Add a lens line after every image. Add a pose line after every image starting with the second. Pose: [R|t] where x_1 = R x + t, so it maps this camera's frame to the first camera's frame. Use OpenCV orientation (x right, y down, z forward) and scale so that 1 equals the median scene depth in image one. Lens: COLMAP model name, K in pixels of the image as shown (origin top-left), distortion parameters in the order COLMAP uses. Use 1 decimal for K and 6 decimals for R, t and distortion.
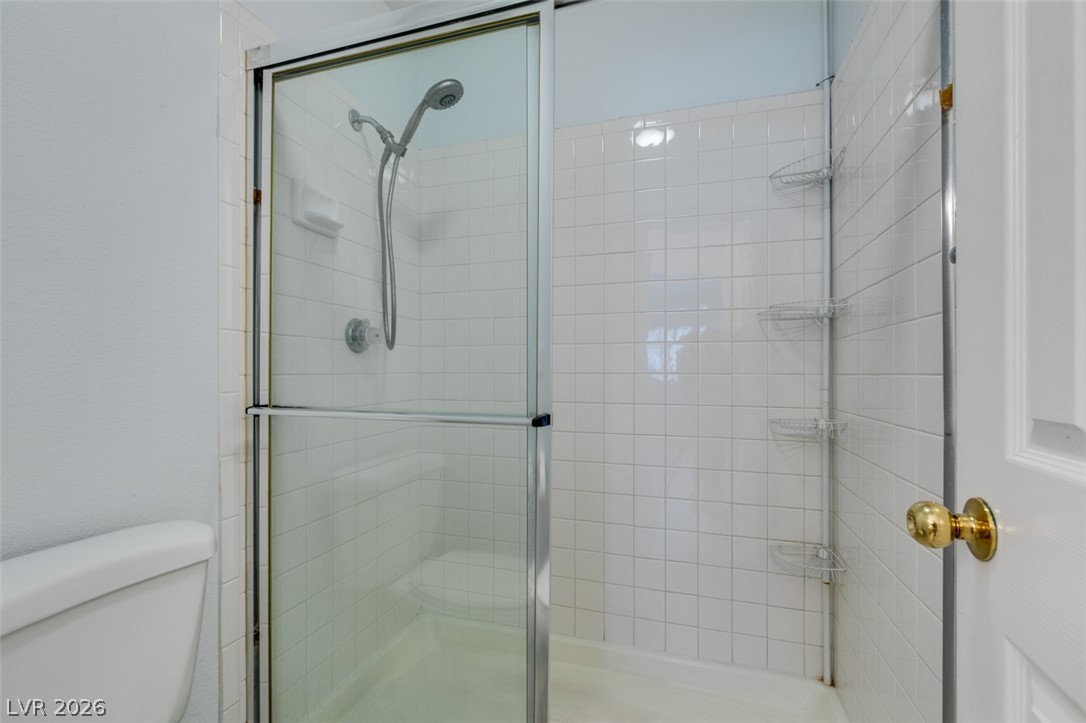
lens RADIAL K [[485.2, 0, 539.1], [0, 485.2, 362.9], [0, 0, 1]] dist [0.000437, -0.001368]
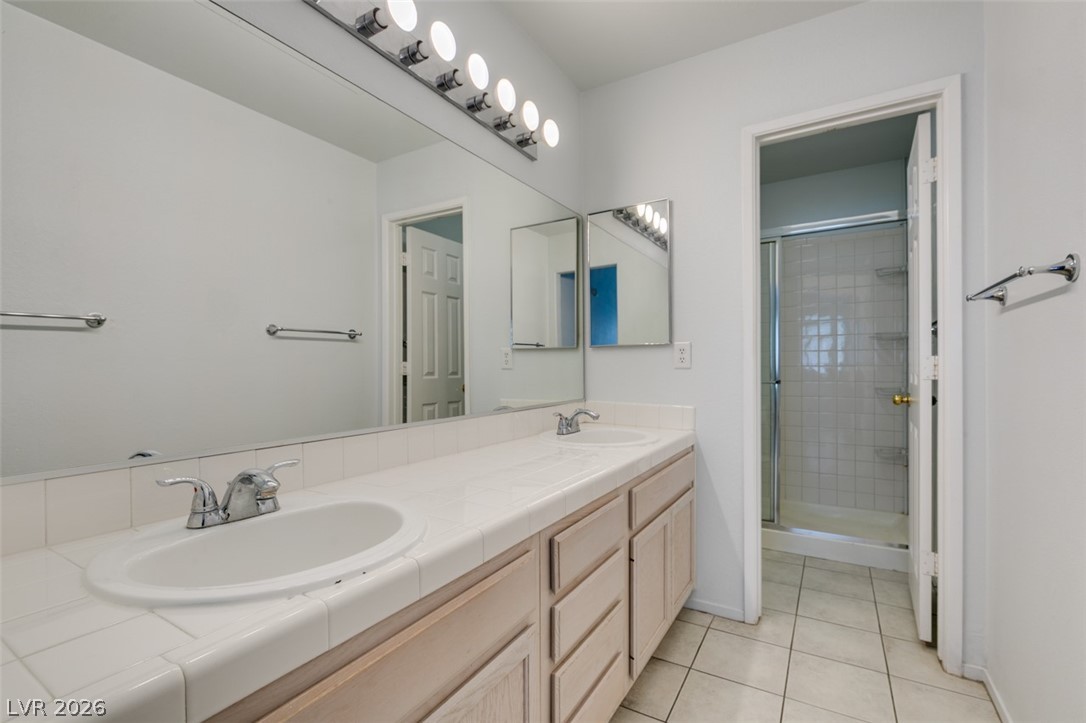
lens RADIAL K [[485.2, 0, 542.4], [0, 485.2, 367.6], [0, 0, 1]] dist [0.000437, -0.001368]
pose [[0.971373, -0.001527, -0.237556, -0.413404], [0.002692, 0.999986, 0.004581, 0.016579], [0.237545, -0.005089, 0.971363, -1.347003]]
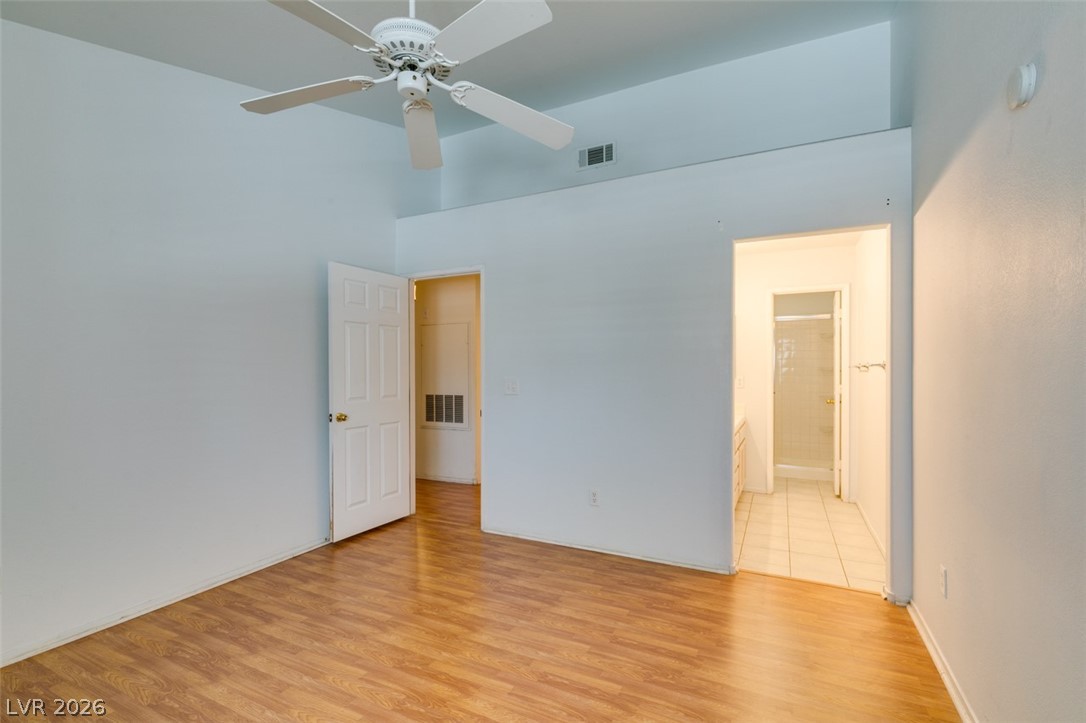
lens RADIAL K [[485.2, 0, 542.4], [0, 485.2, 370.6], [0, 0, 1]] dist [0.000437, -0.001368]
pose [[0.986257, 0.000939, -0.165216, -1.584371], [0.000430, 0.999966, 0.008250, -0.208546], [0.165218, -0.008207, 0.986223, -4.596465]]
